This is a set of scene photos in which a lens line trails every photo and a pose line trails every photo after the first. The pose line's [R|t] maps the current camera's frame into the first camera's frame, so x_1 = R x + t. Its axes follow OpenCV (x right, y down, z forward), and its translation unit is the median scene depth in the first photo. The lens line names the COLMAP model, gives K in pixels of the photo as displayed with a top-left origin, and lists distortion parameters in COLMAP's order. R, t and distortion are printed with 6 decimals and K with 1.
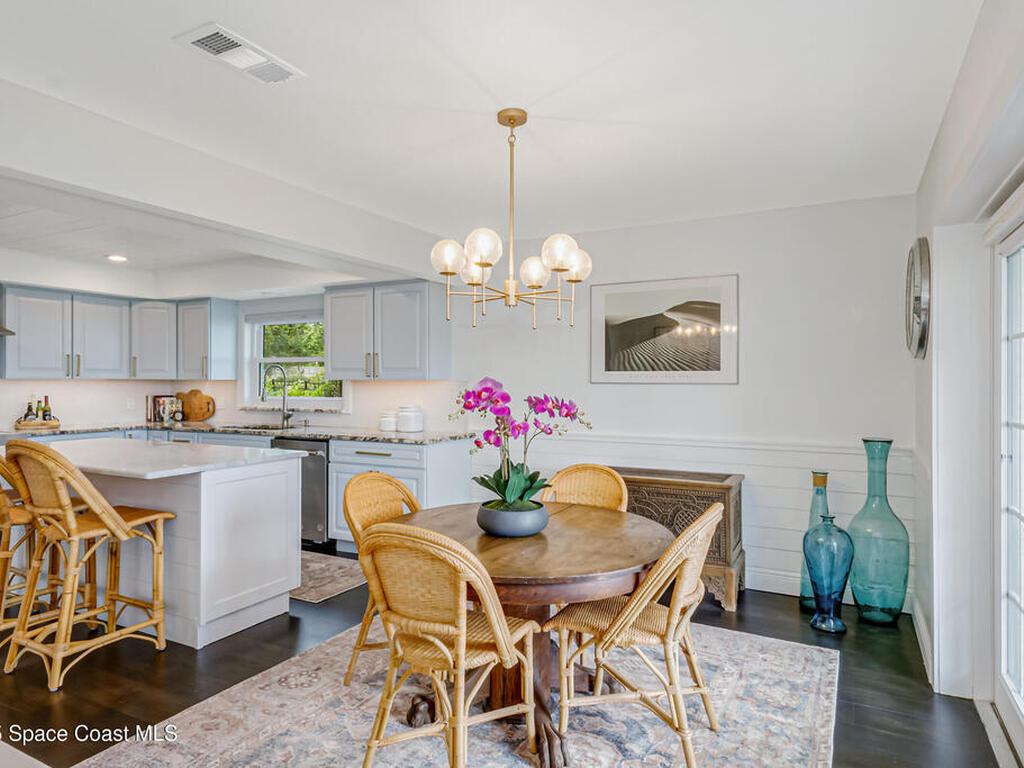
lens RADIAL K [[639.1, 0, 516.8], [0, 639.1, 379.4], [0, 0, 1]] dist [0.039842, -0.007056]
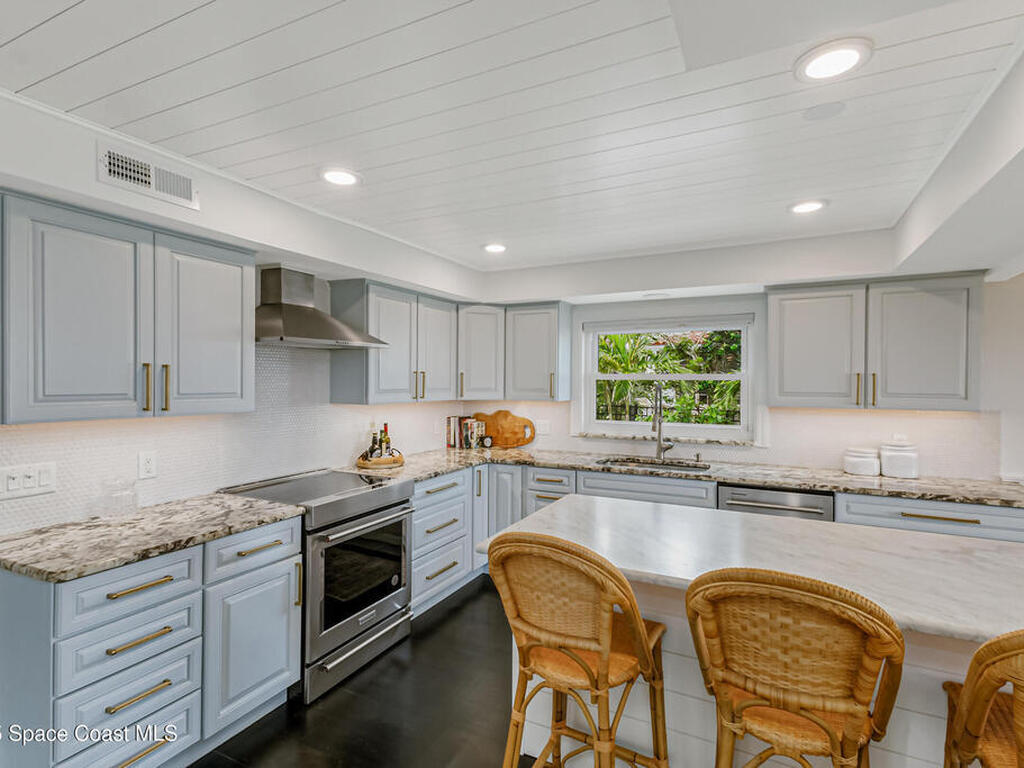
lens RADIAL K [[531.3, 0, 512.9], [0, 531.3, 383.7], [0, 0, 1]] dist [0.016438, -0.000771]
pose [[0.999499, 0.003273, 0.031488, -0.571796], [-0.003567, 0.999951, 0.009266, -0.028754], [-0.031456, -0.009374, 0.999461, 0.339302]]
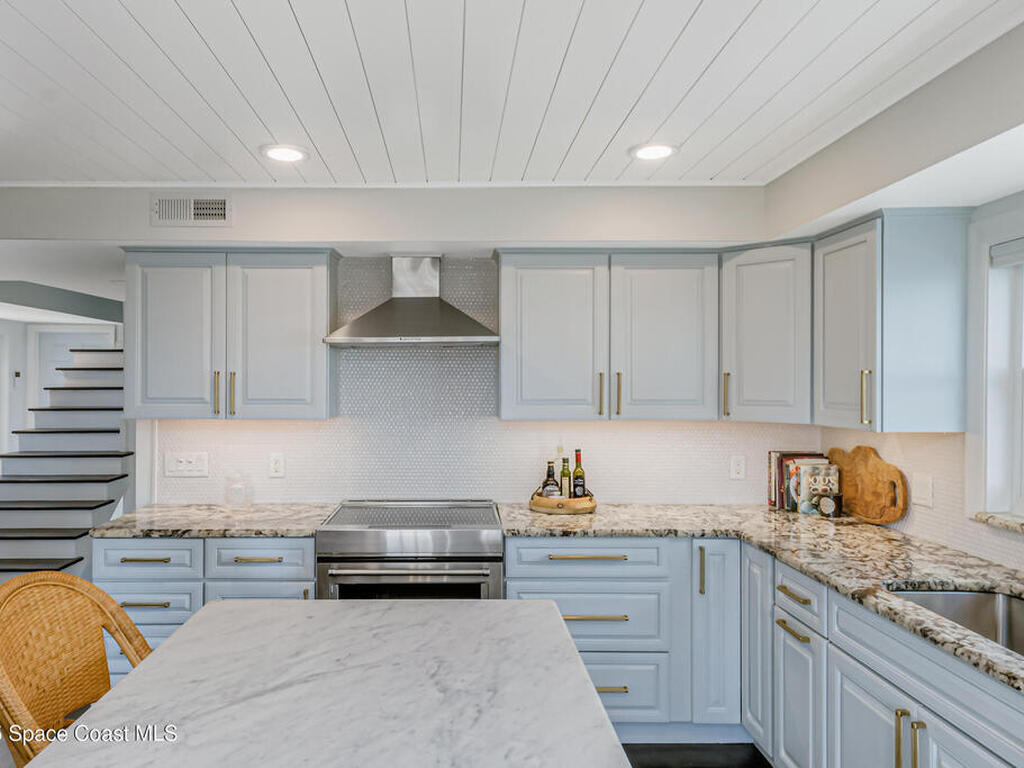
lens RADIAL K [[741.2, 0, 463.0], [0, 741.2, 387.2], [0, 0, 1]] dist [0.011133, 0.003658]
pose [[0.473941, 0.006223, -0.880534, -0.220481], [0.001740, 0.999966, 0.008003, -0.030546], [0.880555, -0.005325, 0.473915, 0.606697]]
